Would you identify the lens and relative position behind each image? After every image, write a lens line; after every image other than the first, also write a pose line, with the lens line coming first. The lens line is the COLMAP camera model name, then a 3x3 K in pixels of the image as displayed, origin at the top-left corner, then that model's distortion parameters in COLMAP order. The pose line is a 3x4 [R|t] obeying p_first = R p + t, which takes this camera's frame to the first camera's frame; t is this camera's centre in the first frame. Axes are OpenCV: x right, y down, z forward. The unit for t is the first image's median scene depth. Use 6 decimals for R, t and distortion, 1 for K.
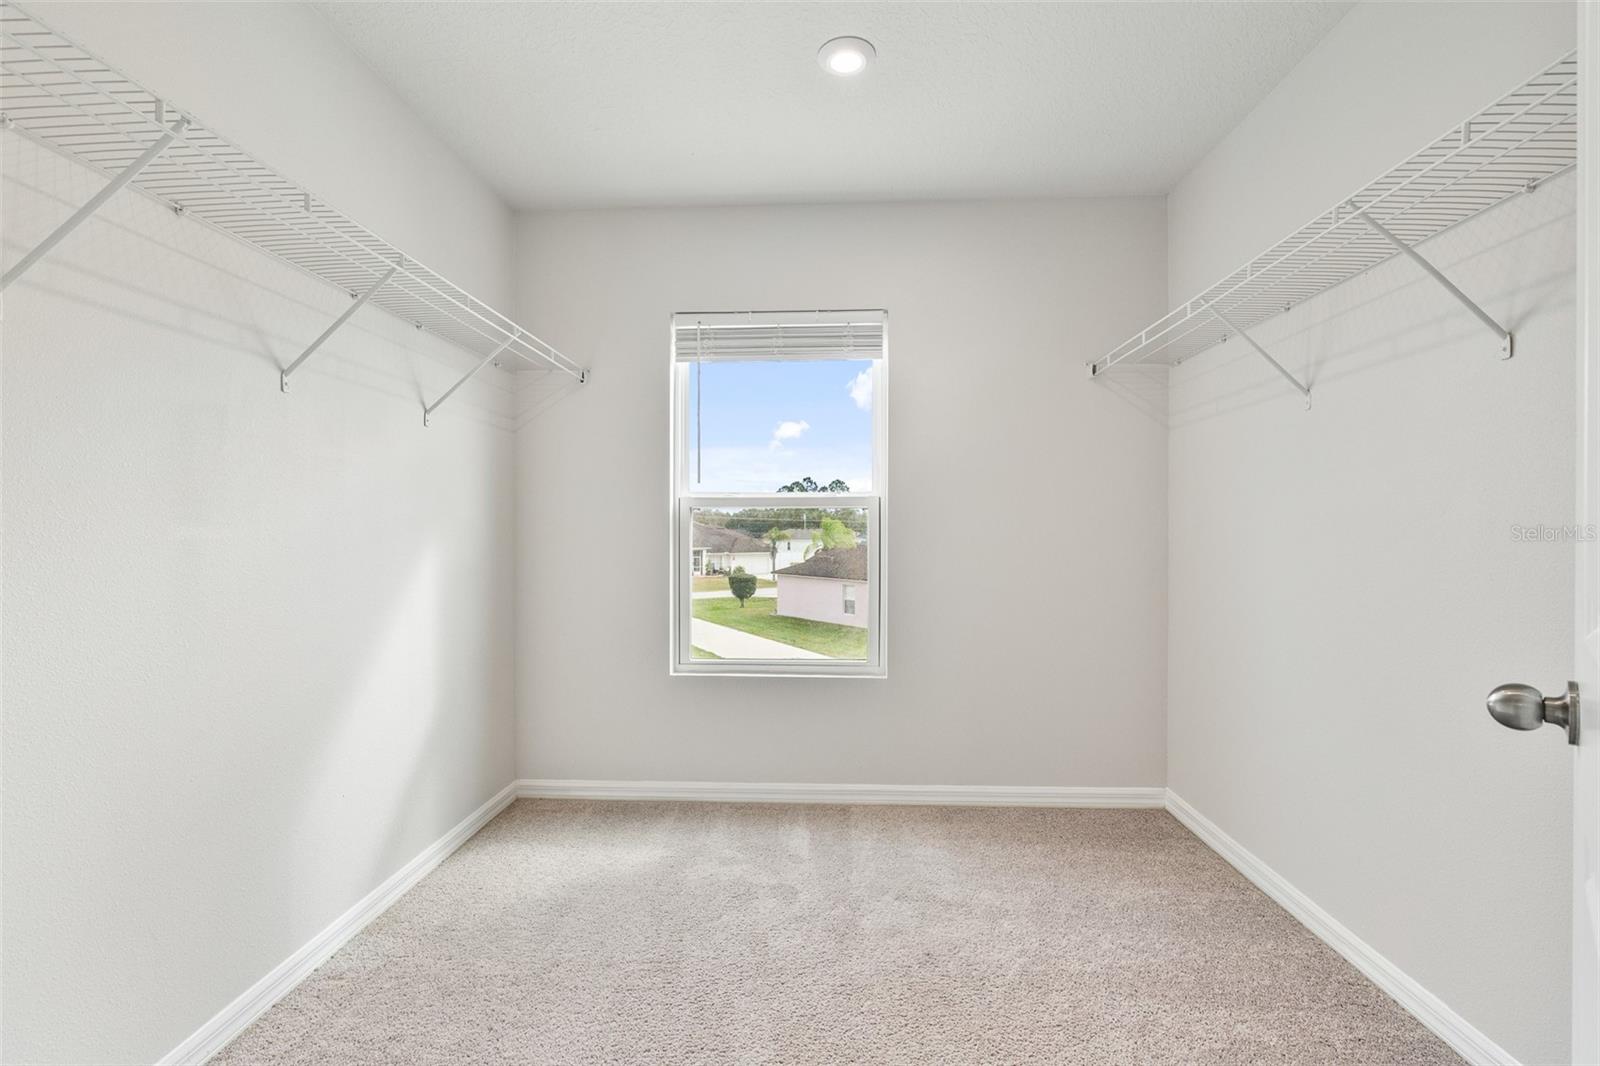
lens RADIAL K [[713.5, 0, 797.7], [0, 713.5, 533.5], [0, 0, 1]] dist [-0.009721, 0.003579]
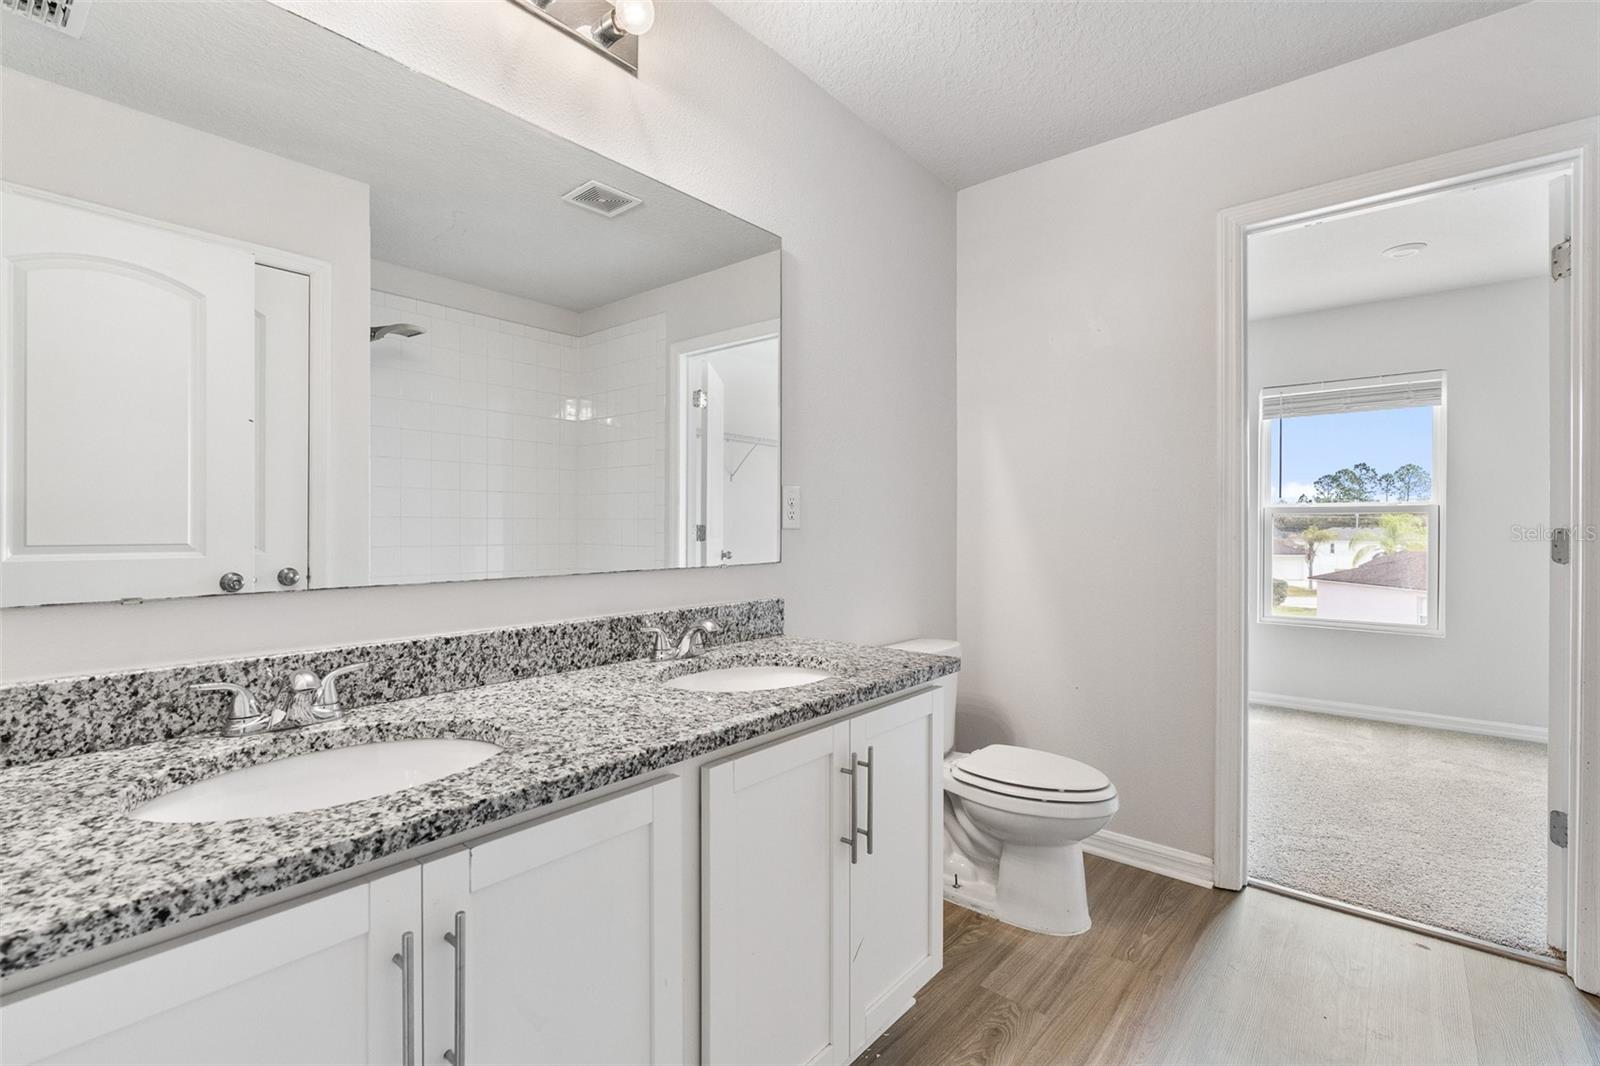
lens RADIAL K [[713.5, 0, 798.6], [0, 713.5, 537.2], [0, 0, 1]] dist [-0.009721, 0.003579]
pose [[0.792844, 0.003857, -0.609412, -0.004086], [-0.000464, 0.999984, 0.005725, 0.000600], [0.609425, -0.004256, 0.792833, -0.116308]]
